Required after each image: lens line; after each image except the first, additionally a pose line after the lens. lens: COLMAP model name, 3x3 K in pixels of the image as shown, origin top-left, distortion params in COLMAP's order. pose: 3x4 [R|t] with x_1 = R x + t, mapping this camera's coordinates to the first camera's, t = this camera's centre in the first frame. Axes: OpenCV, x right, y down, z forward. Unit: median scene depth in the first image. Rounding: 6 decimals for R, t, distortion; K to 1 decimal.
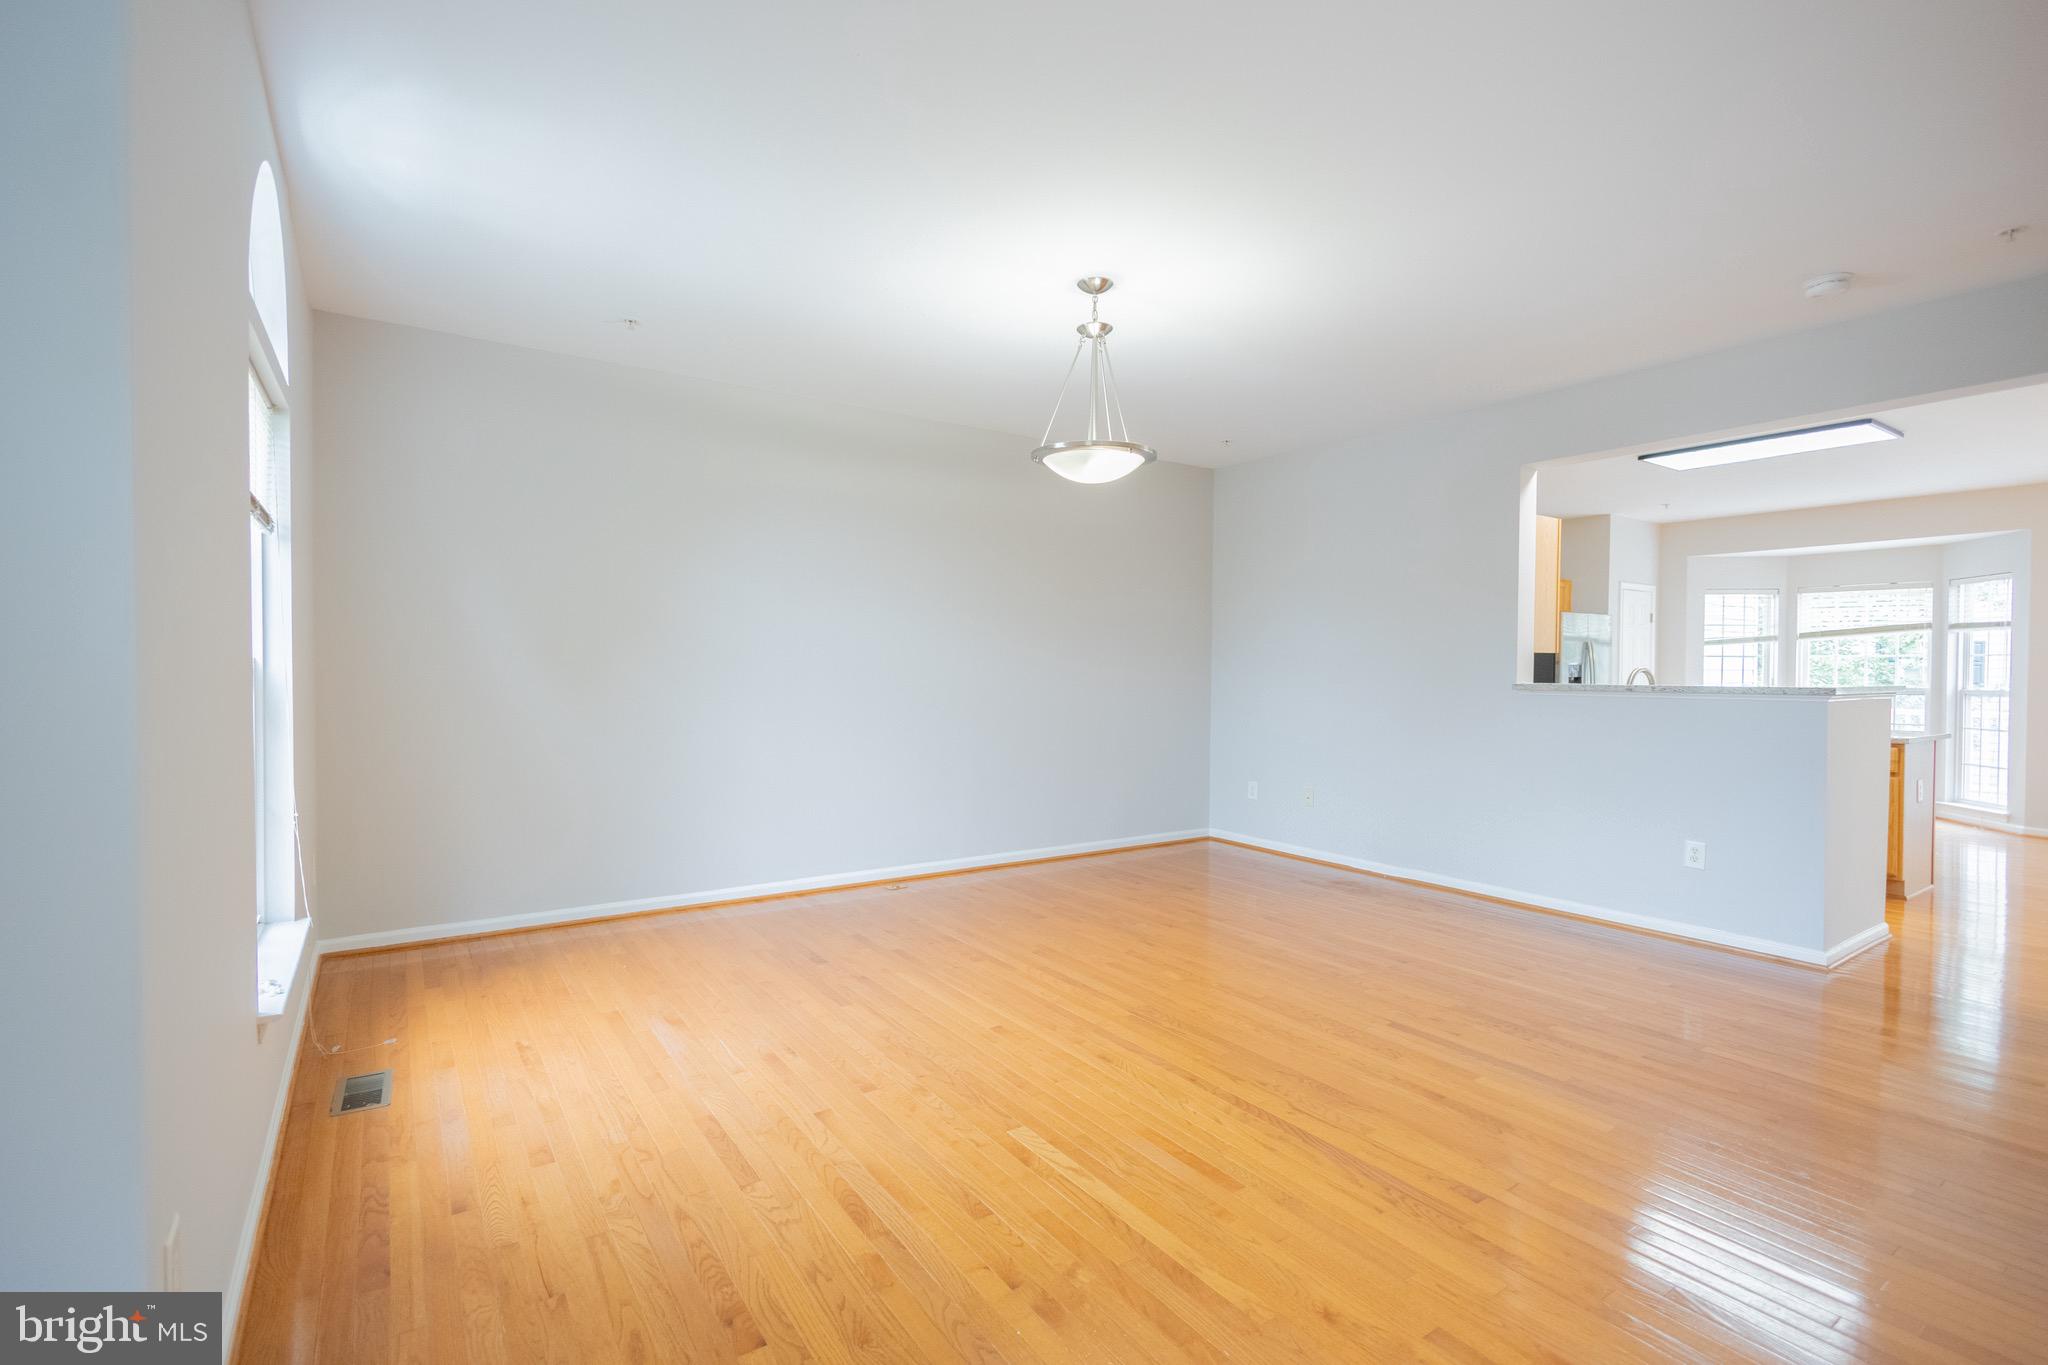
lens RADIAL K [[935.8, 0, 1020.3], [0, 935.8, 681.3], [0, 0, 1]] dist [0.009553, -0.002558]
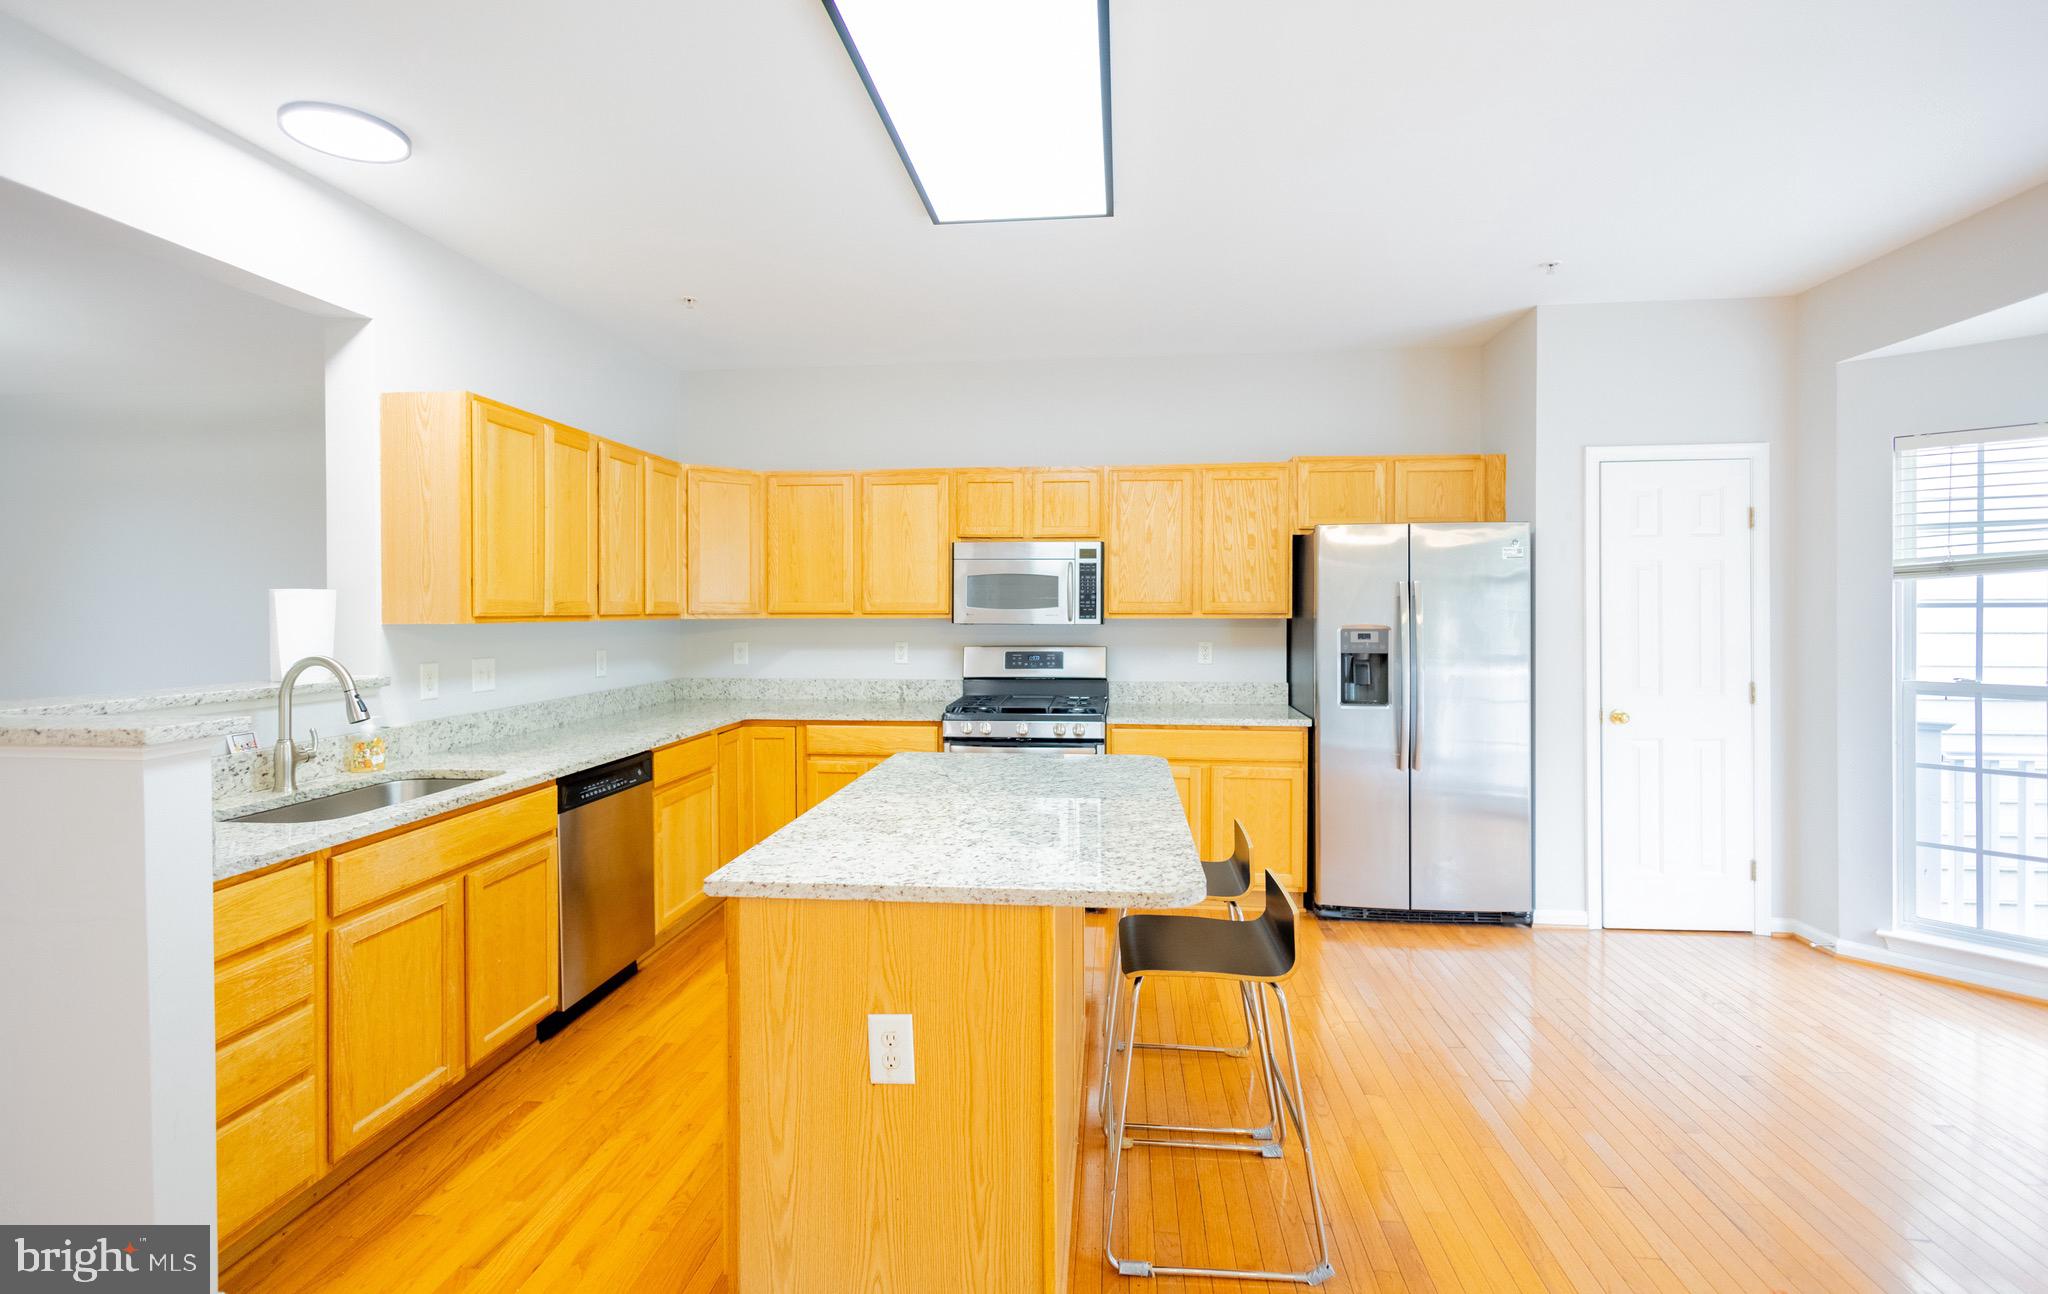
lens RADIAL K [[939.4, 0, 1019.3], [0, 939.4, 615.4], [0, 0, 1]] dist [0.008209, 0.000512]
pose [[0.763659, -0.002533, -0.645615, 0.845907], [-0.002580, 0.999972, -0.006976, -0.023245], [0.645615, 0.006993, 0.763631, 0.549233]]
